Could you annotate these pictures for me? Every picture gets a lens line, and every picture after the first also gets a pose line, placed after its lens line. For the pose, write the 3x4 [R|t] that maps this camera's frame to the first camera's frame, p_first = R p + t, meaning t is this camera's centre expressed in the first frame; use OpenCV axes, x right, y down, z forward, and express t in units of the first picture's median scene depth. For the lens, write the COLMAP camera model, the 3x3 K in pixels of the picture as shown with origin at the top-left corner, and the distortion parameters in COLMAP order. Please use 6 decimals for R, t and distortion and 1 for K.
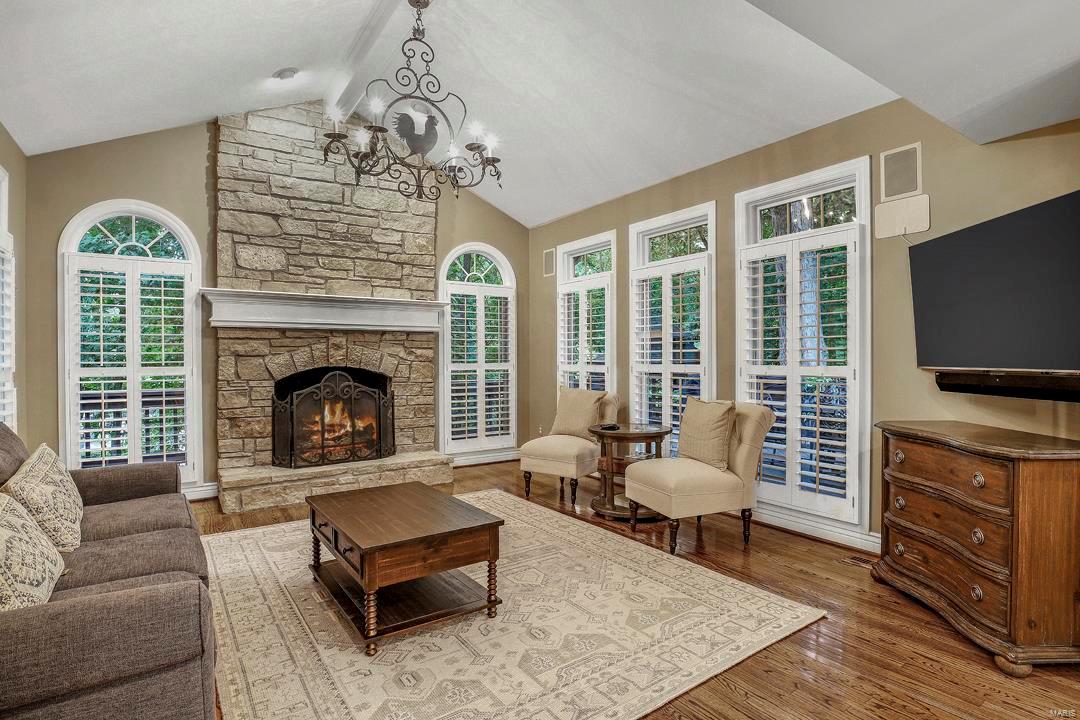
lens RADIAL K [[540.6, 0, 539.0], [0, 540.6, 344.2], [0, 0, 1]] dist [-0.013043, -0.000540]
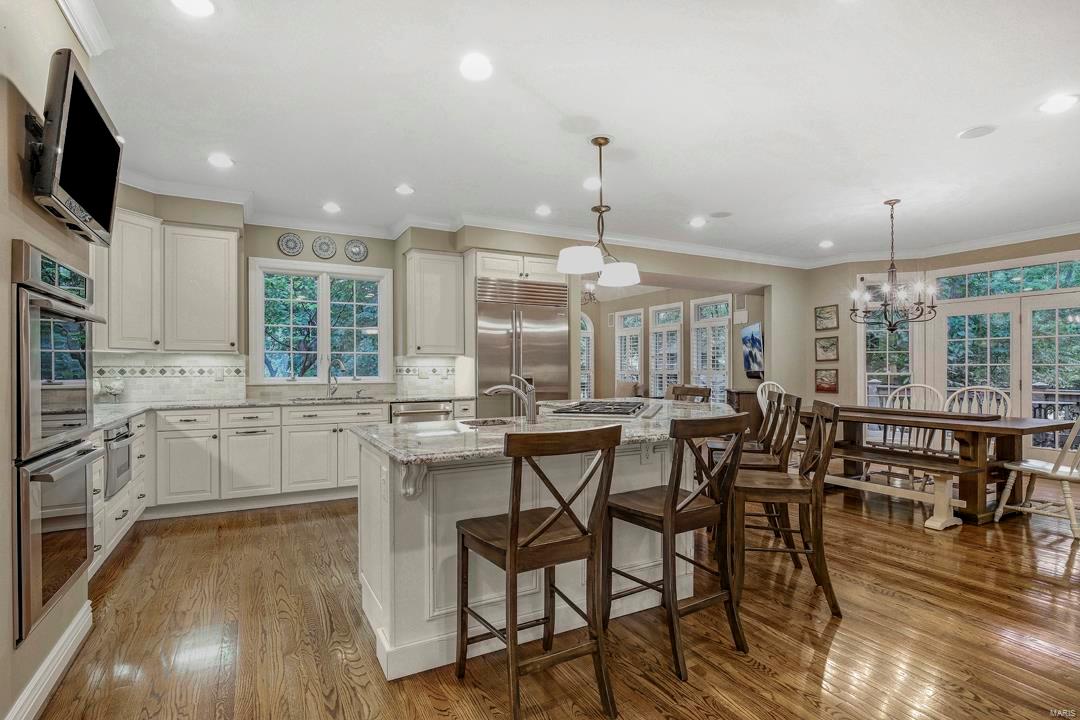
lens RADIAL K [[532.7, 0, 541.2], [0, 532.7, 357.4], [0, 0, 1]] dist [-0.003352, -0.001364]
pose [[0.994212, -0.001830, -0.107422, -0.044075], [0.002170, 0.999993, 0.003045, -0.030352], [0.107416, -0.003261, 0.994209, -1.555273]]
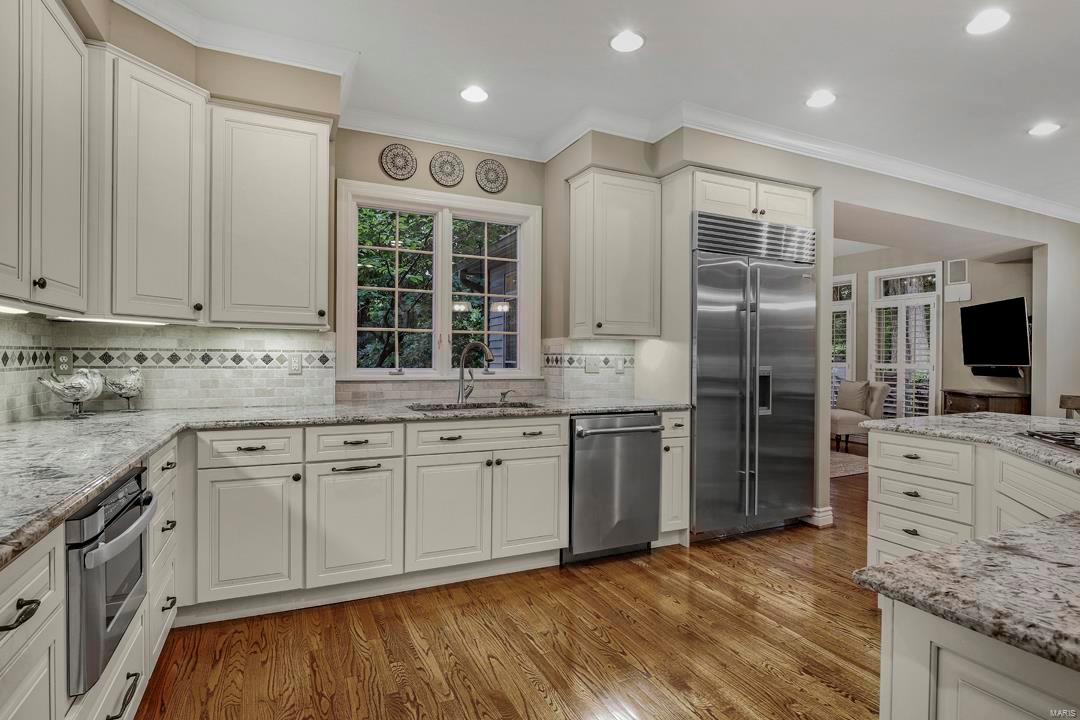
lens RADIAL K [[540.6, 0, 539.0], [0, 540.6, 344.2], [0, 0, 1]] dist [-0.013043, -0.000540]
pose [[0.987426, 0.009430, -0.157799, -0.490542], [-0.009191, 0.999955, 0.002240, -0.020902], [0.157813, -0.000762, 0.987469, -1.071683]]
